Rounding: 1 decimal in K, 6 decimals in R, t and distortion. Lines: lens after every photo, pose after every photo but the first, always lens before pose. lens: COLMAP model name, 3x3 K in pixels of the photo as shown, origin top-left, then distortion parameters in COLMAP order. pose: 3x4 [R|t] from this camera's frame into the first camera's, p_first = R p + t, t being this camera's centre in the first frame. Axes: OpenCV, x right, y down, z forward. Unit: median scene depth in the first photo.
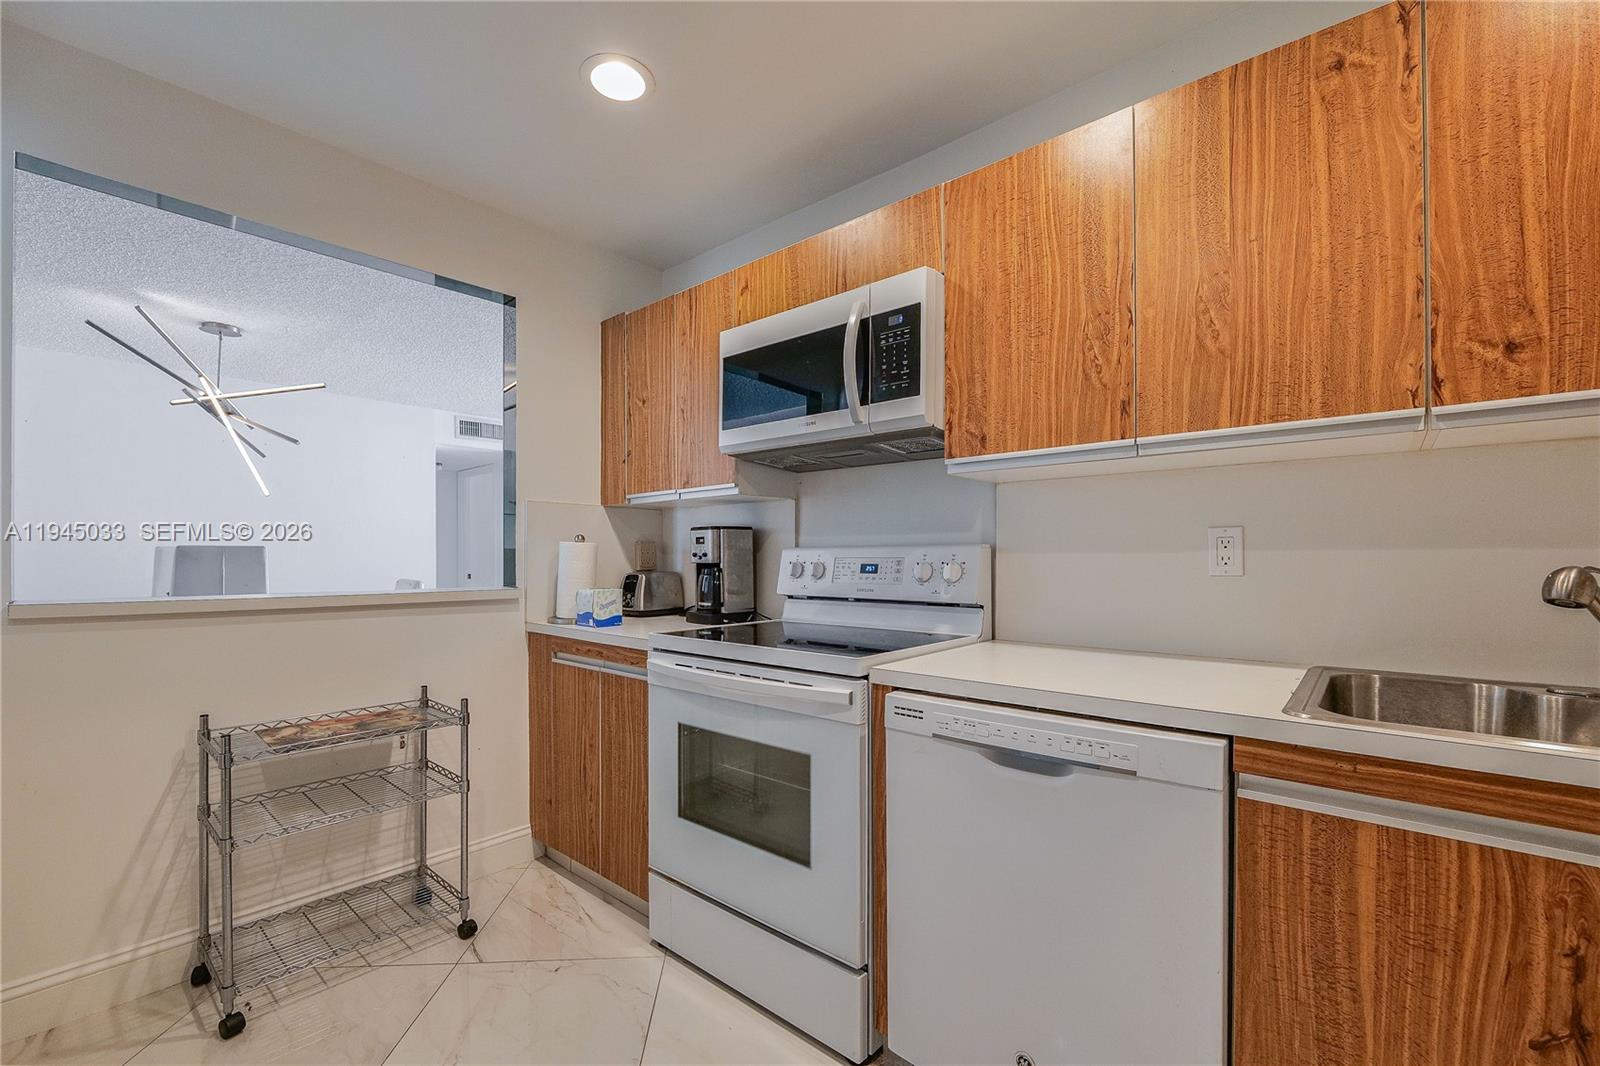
lens RADIAL K [[690.0, 0, 803.9], [0, 690.0, 552.1], [0, 0, 1]] dist [-0.003182, -0.000190]
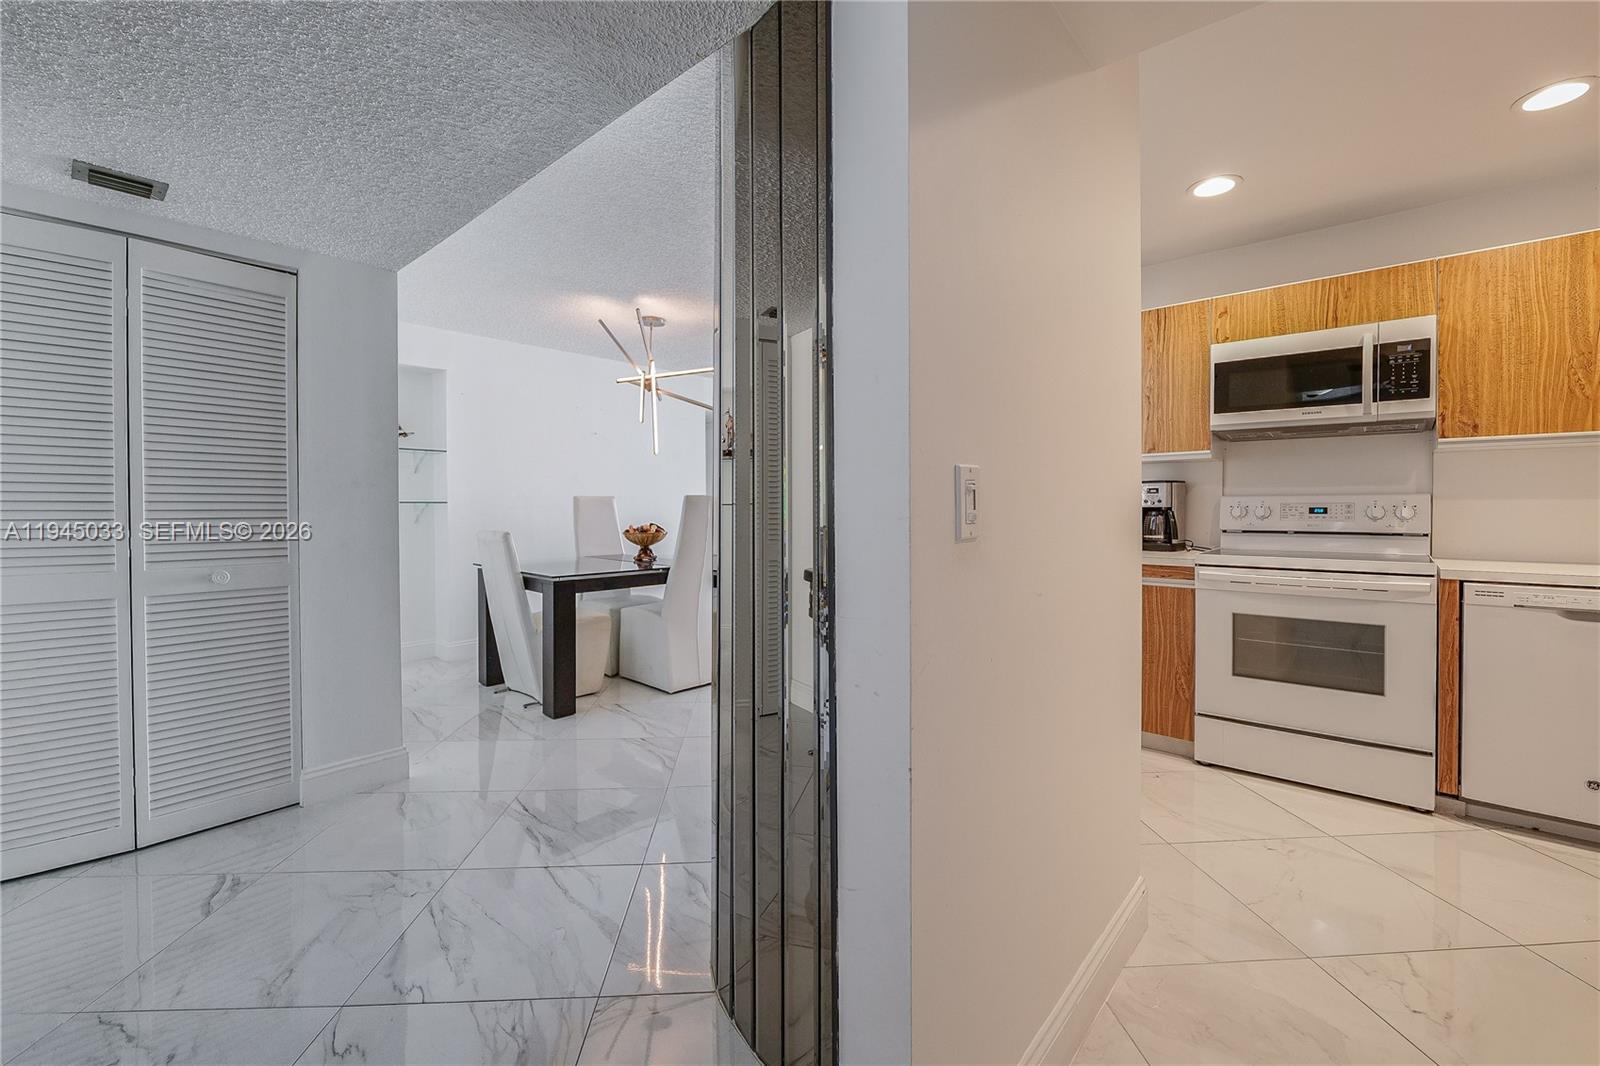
lens RADIAL K [[685.6, 0, 798.8], [0, 685.6, 516.1], [0, 0, 1]] dist [-0.009200, 0.000403]
pose [[0.999962, -0.003549, 0.008003, -1.105177], [0.003357, 0.999711, 0.023796, -0.002188], [-0.008085, -0.023769, 0.999685, -0.460279]]
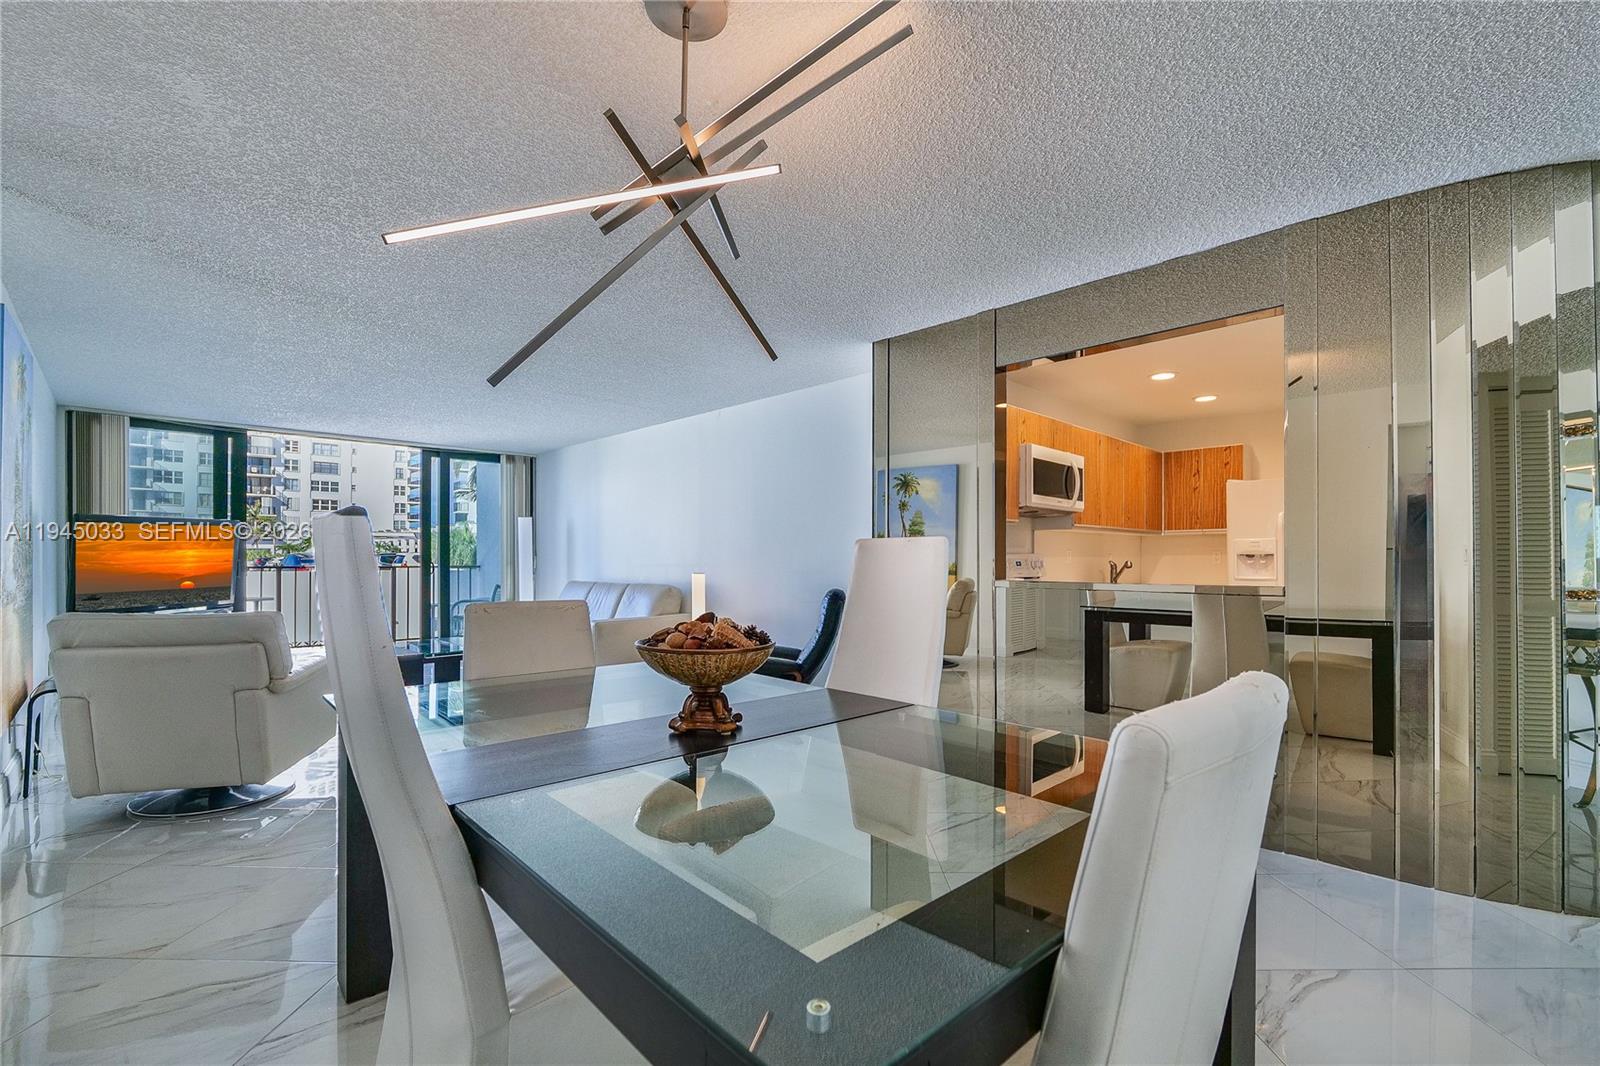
lens RADIAL K [[690.0, 0, 803.9], [0, 690.0, 552.1], [0, 0, 1]] dist [-0.003182, -0.000190]
pose [[0.072463, 0.013732, 0.997277, -2.324862], [-0.012071, 0.999844, -0.012890, 0.015426], [-0.997298, -0.011104, 0.072618, 1.673196]]
